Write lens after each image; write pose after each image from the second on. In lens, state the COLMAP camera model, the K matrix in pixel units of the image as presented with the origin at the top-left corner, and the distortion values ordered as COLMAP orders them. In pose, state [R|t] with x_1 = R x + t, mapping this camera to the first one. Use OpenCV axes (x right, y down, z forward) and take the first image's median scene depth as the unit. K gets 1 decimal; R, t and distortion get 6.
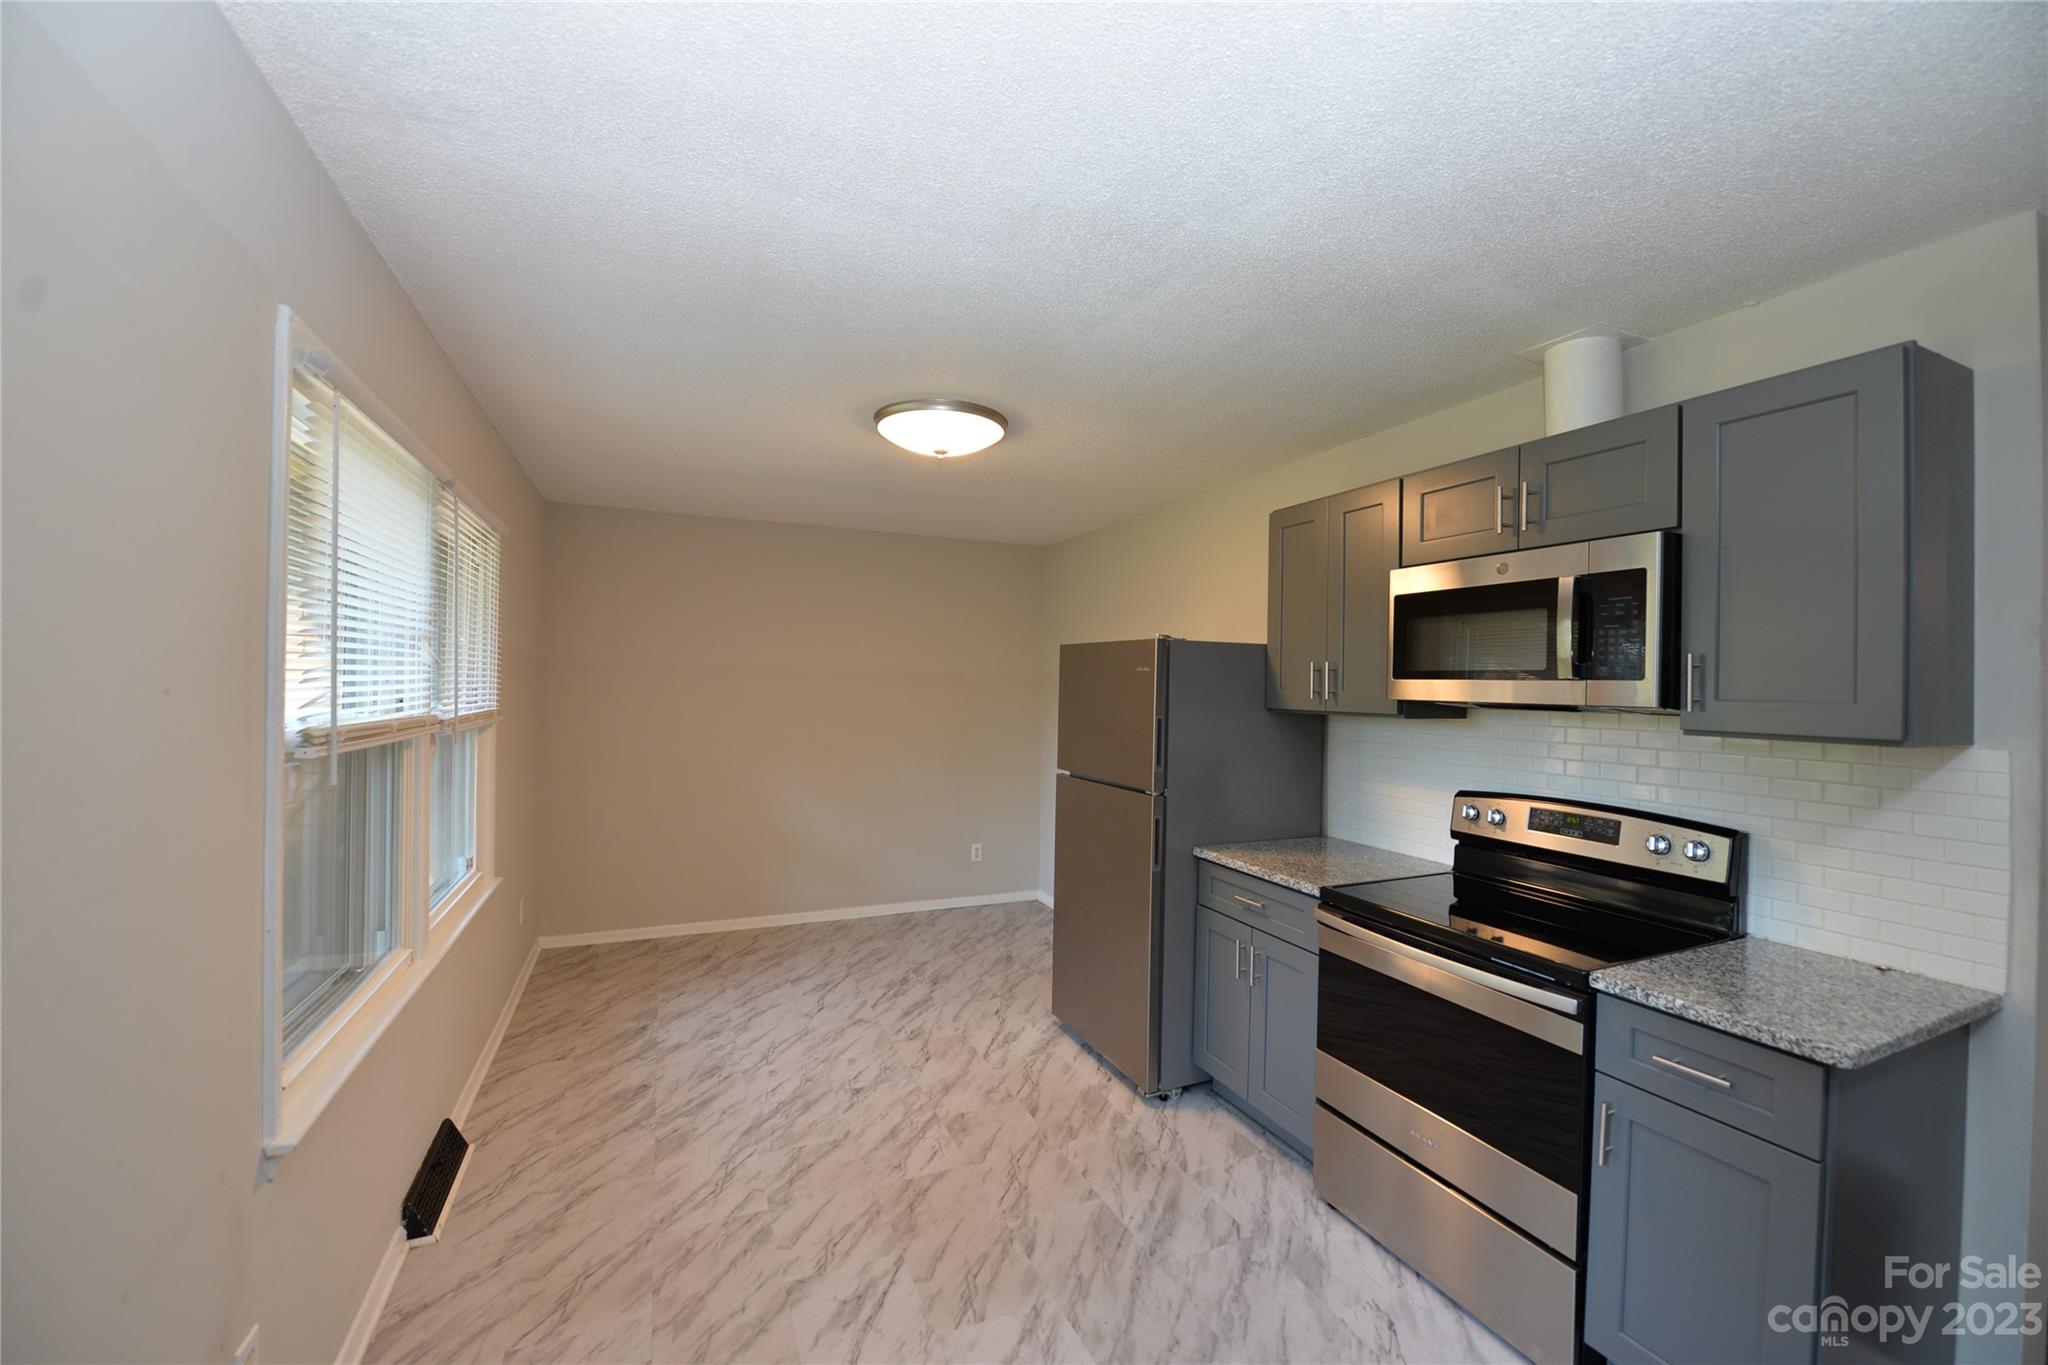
lens RADIAL K [[817.0, 0, 1022.8], [0, 817.0, 678.4], [0, 0, 1]] dist [-0.013459, -0.001326]
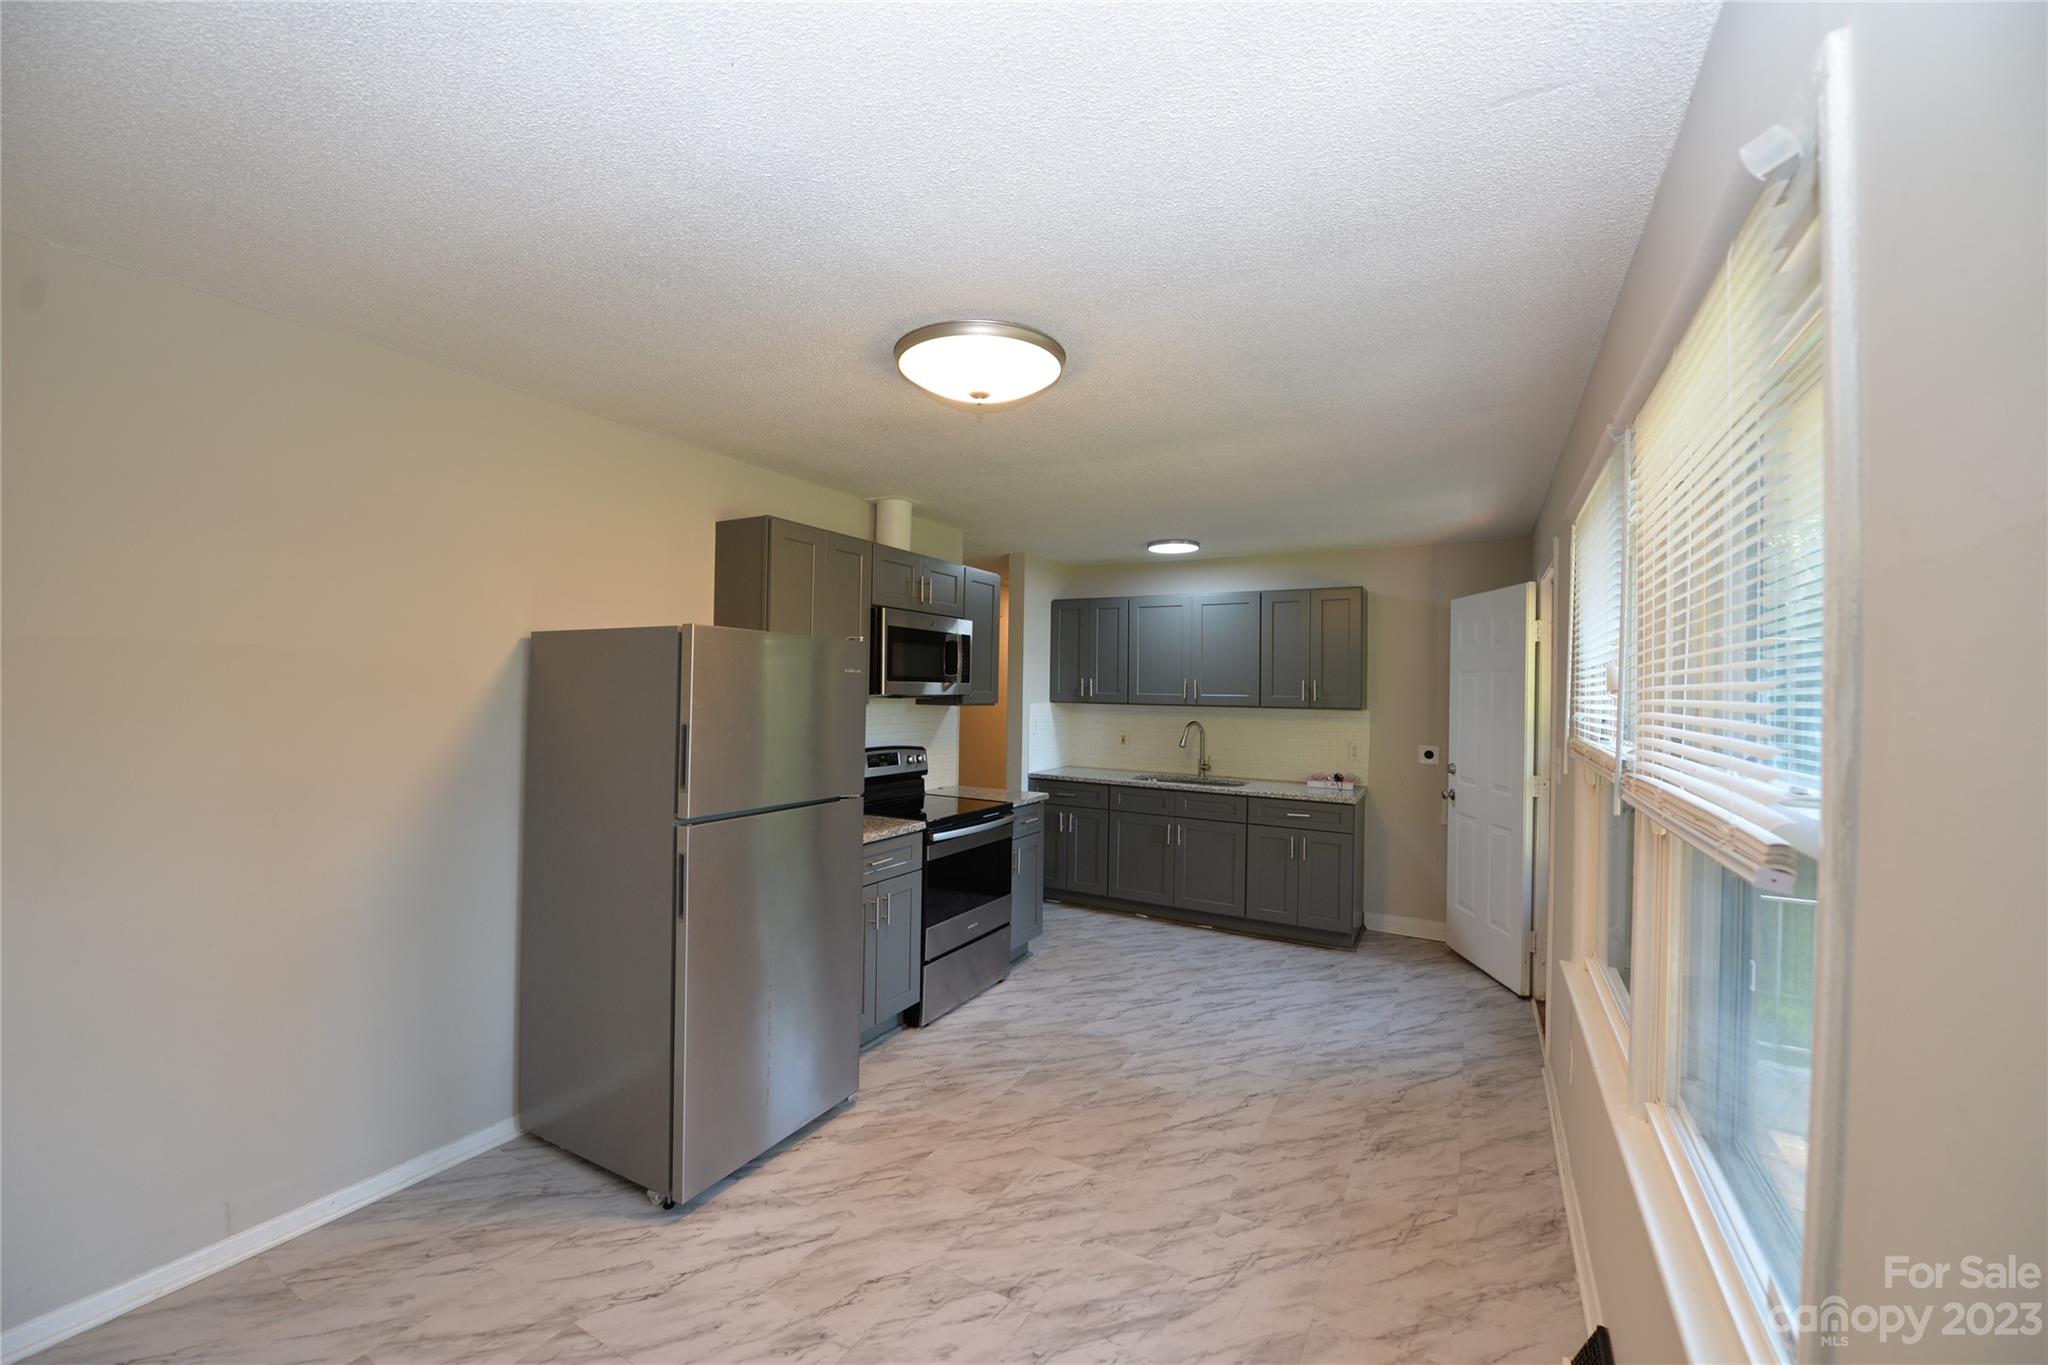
lens RADIAL K [[817.0, 0, 1025.3], [0, 817.0, 682.8], [0, 0, 1]] dist [-0.013459, -0.001326]
pose [[-0.607330, -0.020284, 0.794191, -0.871821], [-0.032446, 0.999473, 0.000715, -0.004465], [-0.793787, -0.025334, -0.607668, 1.665447]]
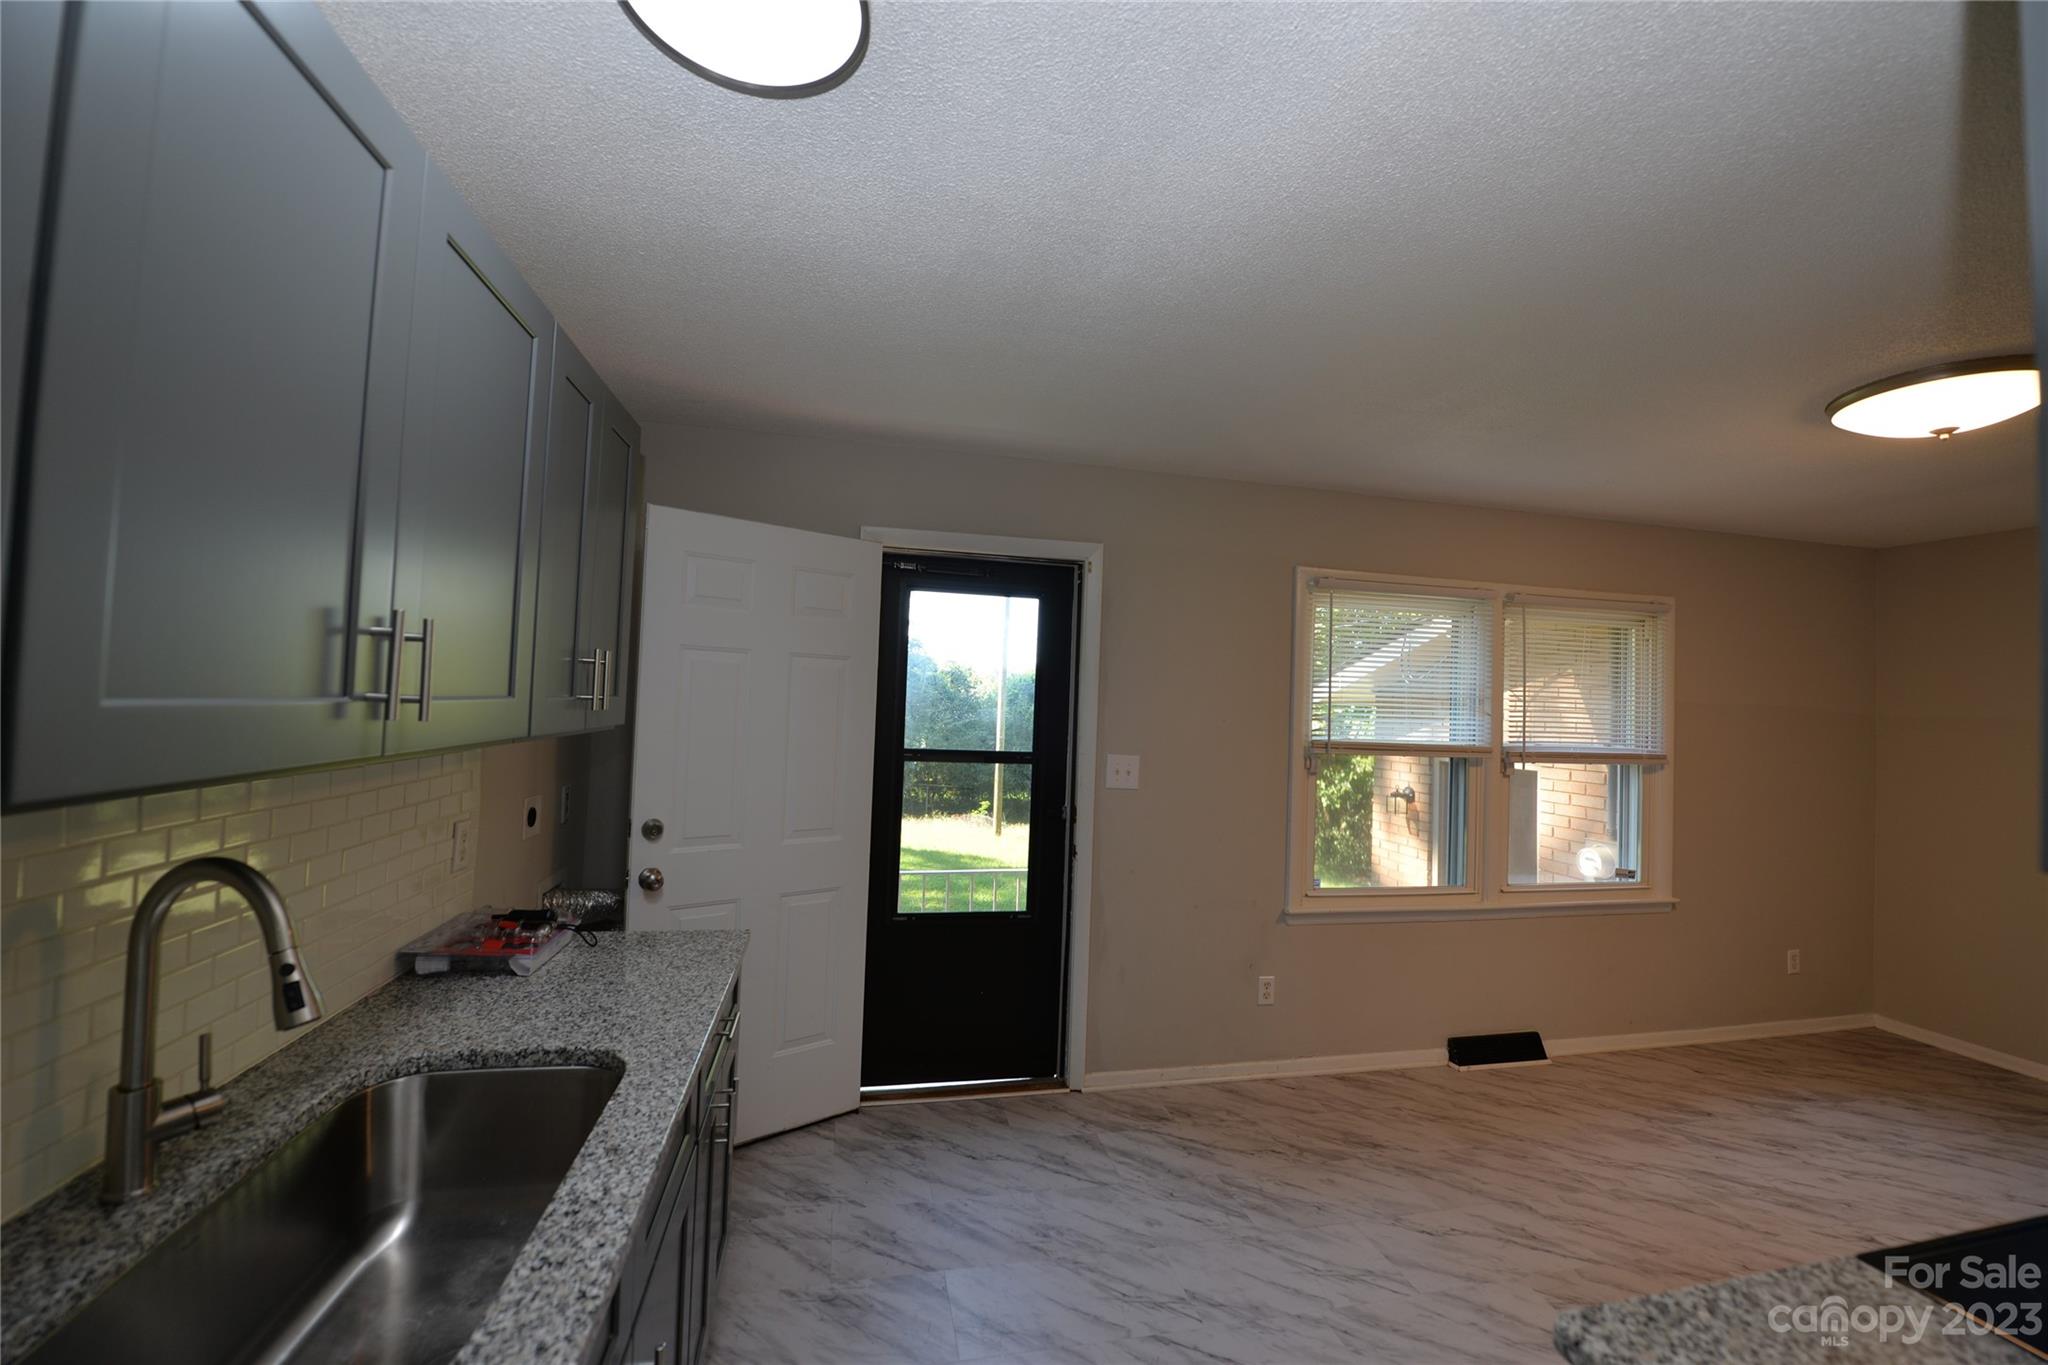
lens RADIAL K [[817.0, 0, 1026.0], [0, 817.0, 684.9], [0, 0, 1]] dist [-0.013459, -0.001326]
pose [[-0.186222, -0.043899, -0.981527, 0.889852], [-0.032008, 0.998742, -0.038596, 0.013817], [0.981986, 0.024230, -0.187392, 0.361668]]
